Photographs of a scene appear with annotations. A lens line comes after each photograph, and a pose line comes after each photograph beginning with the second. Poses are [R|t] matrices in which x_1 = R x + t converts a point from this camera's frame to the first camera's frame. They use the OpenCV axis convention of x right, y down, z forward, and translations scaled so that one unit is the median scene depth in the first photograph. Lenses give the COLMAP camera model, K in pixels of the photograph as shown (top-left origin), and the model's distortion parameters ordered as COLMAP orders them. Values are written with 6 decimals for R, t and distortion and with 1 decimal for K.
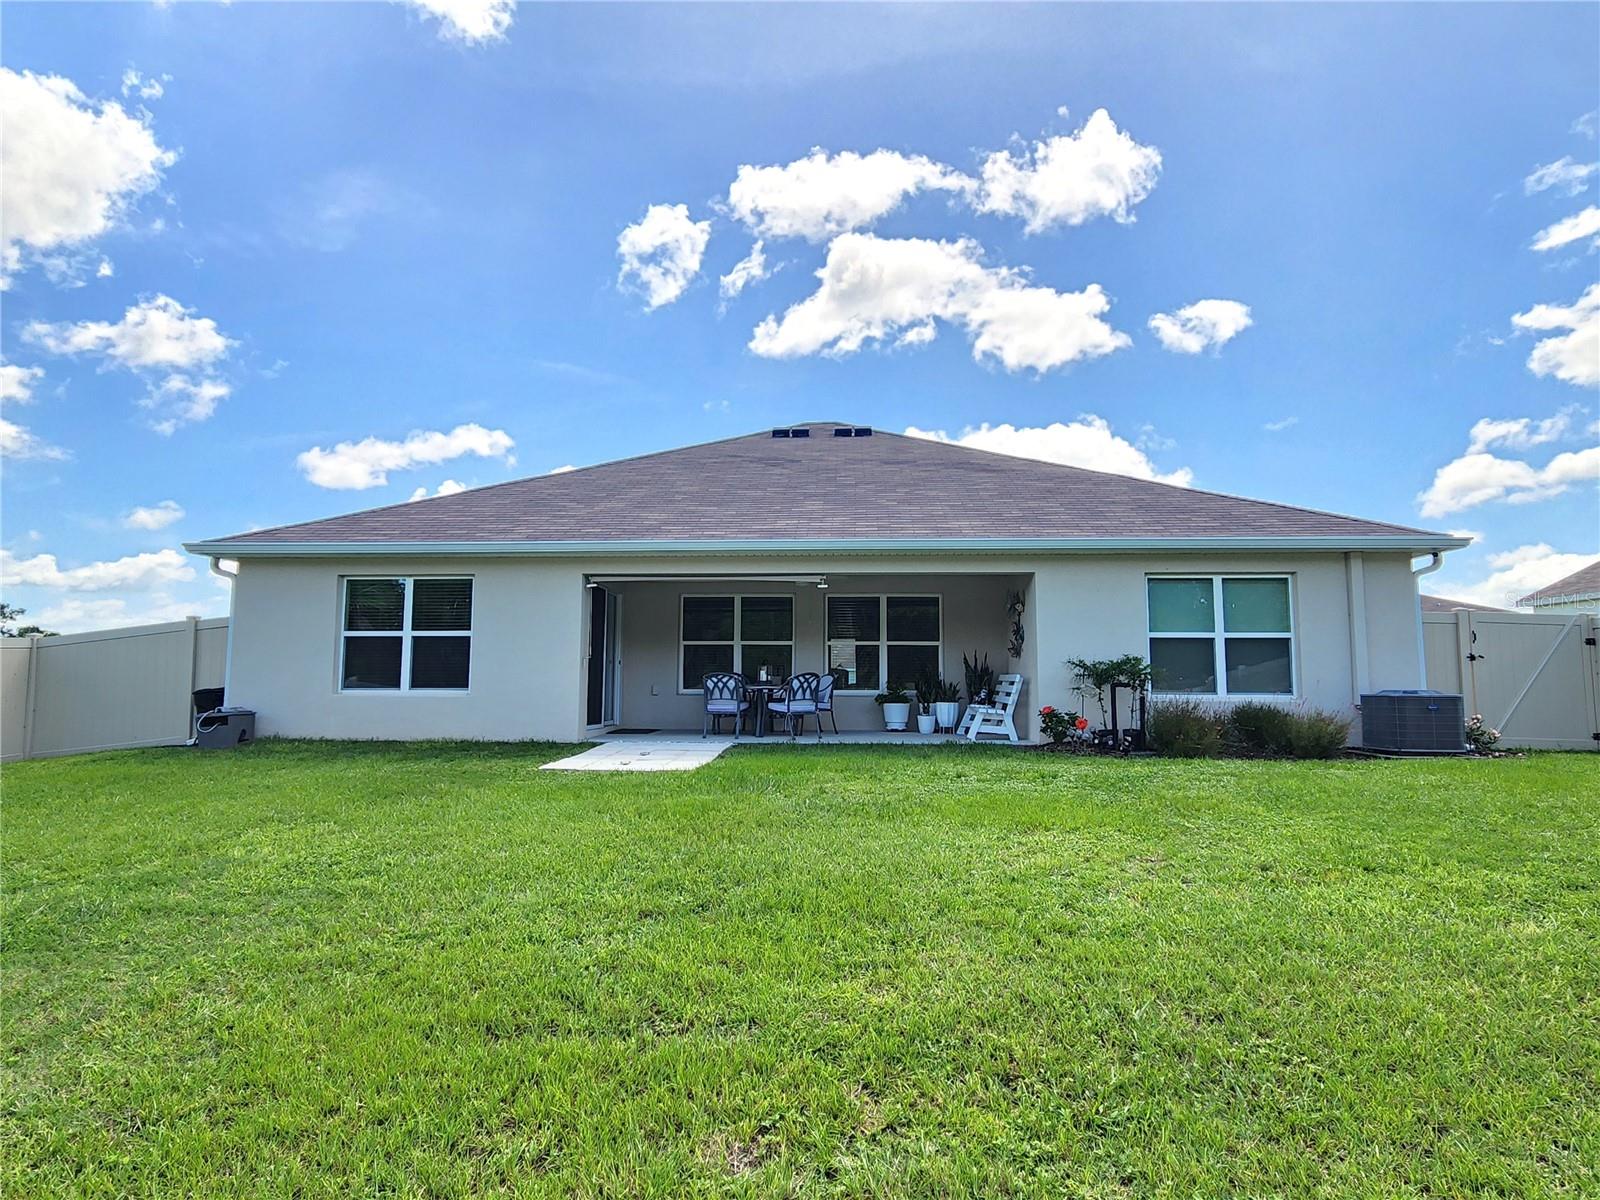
lens RADIAL K [[913.8, 0, 800.0], [0, 913.8, 600.0], [0, 0, 1]] dist [0.003803, 0.000177]
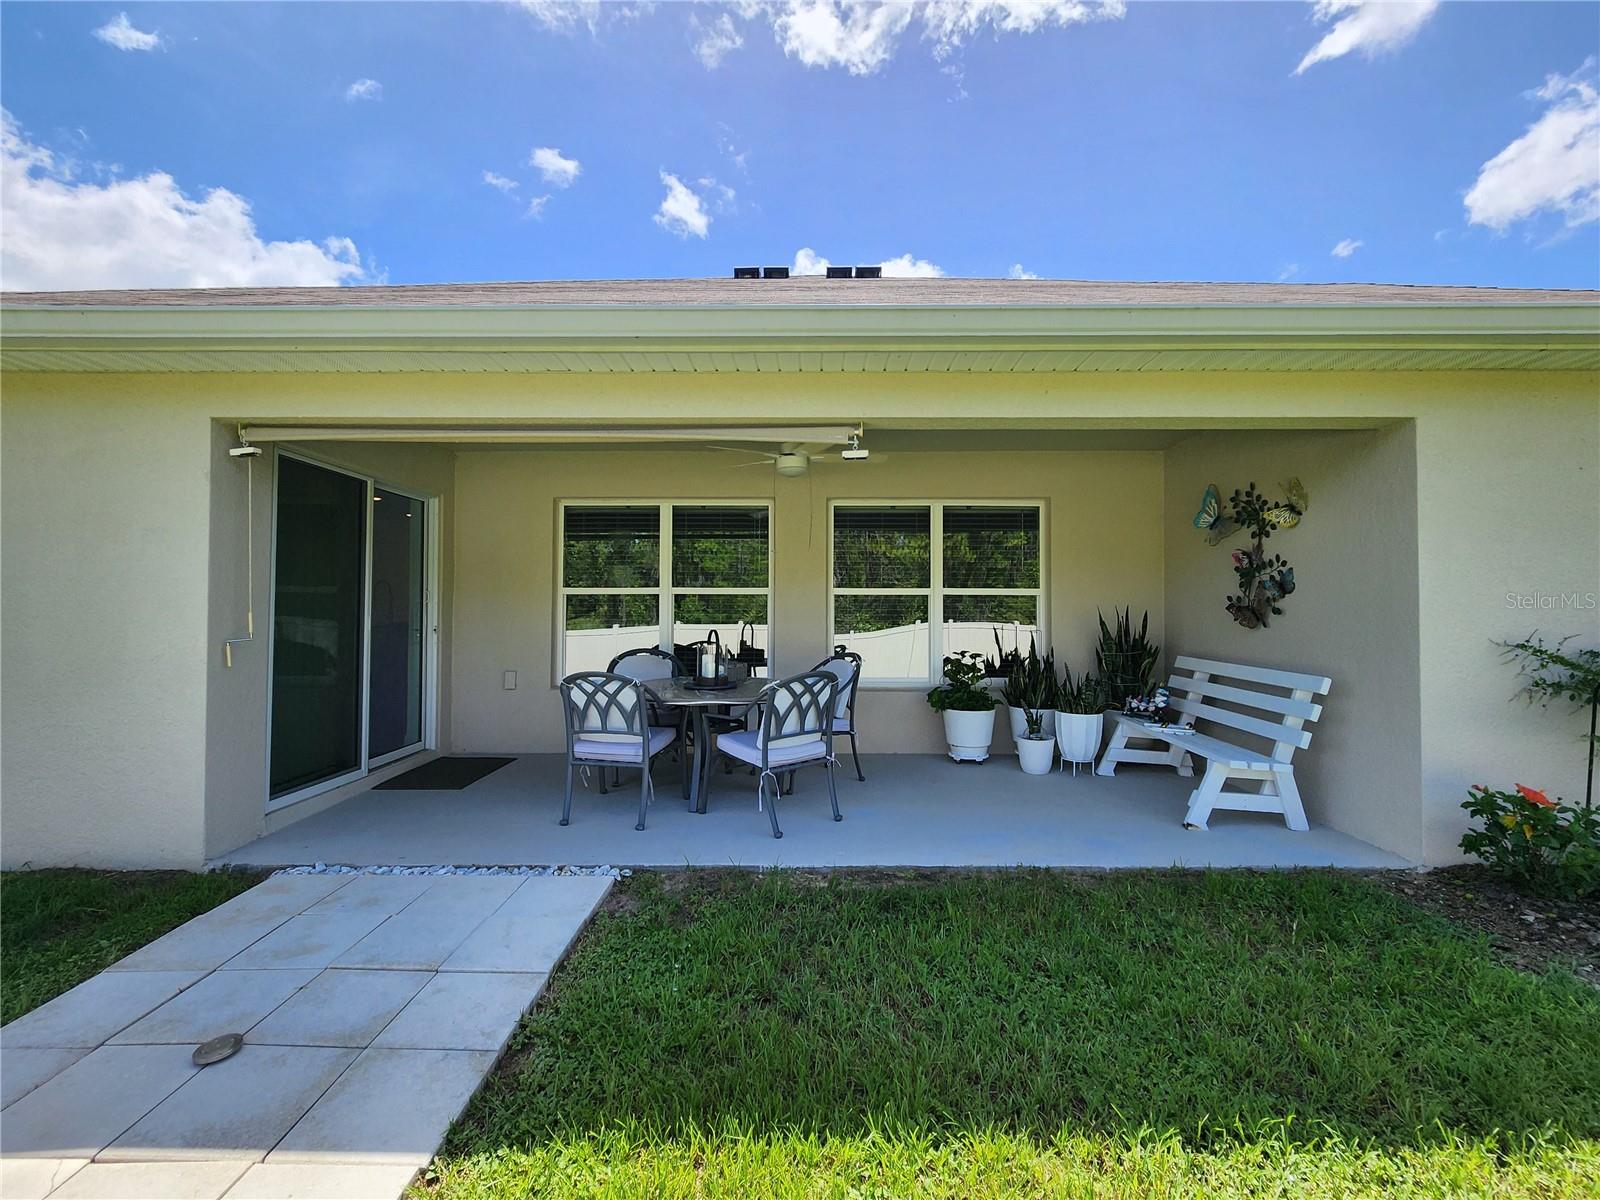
lens RADIAL K [[913.8, 0, 800.0], [0, 913.8, 600.0], [0, 0, 1]] dist [0.003803, 0.000177]
pose [[0.999301, 0.000785, 0.037366, -0.012143], [-0.003382, 0.997576, 0.069499, 0.018502], [-0.037221, -0.069577, 0.996882, 0.583602]]
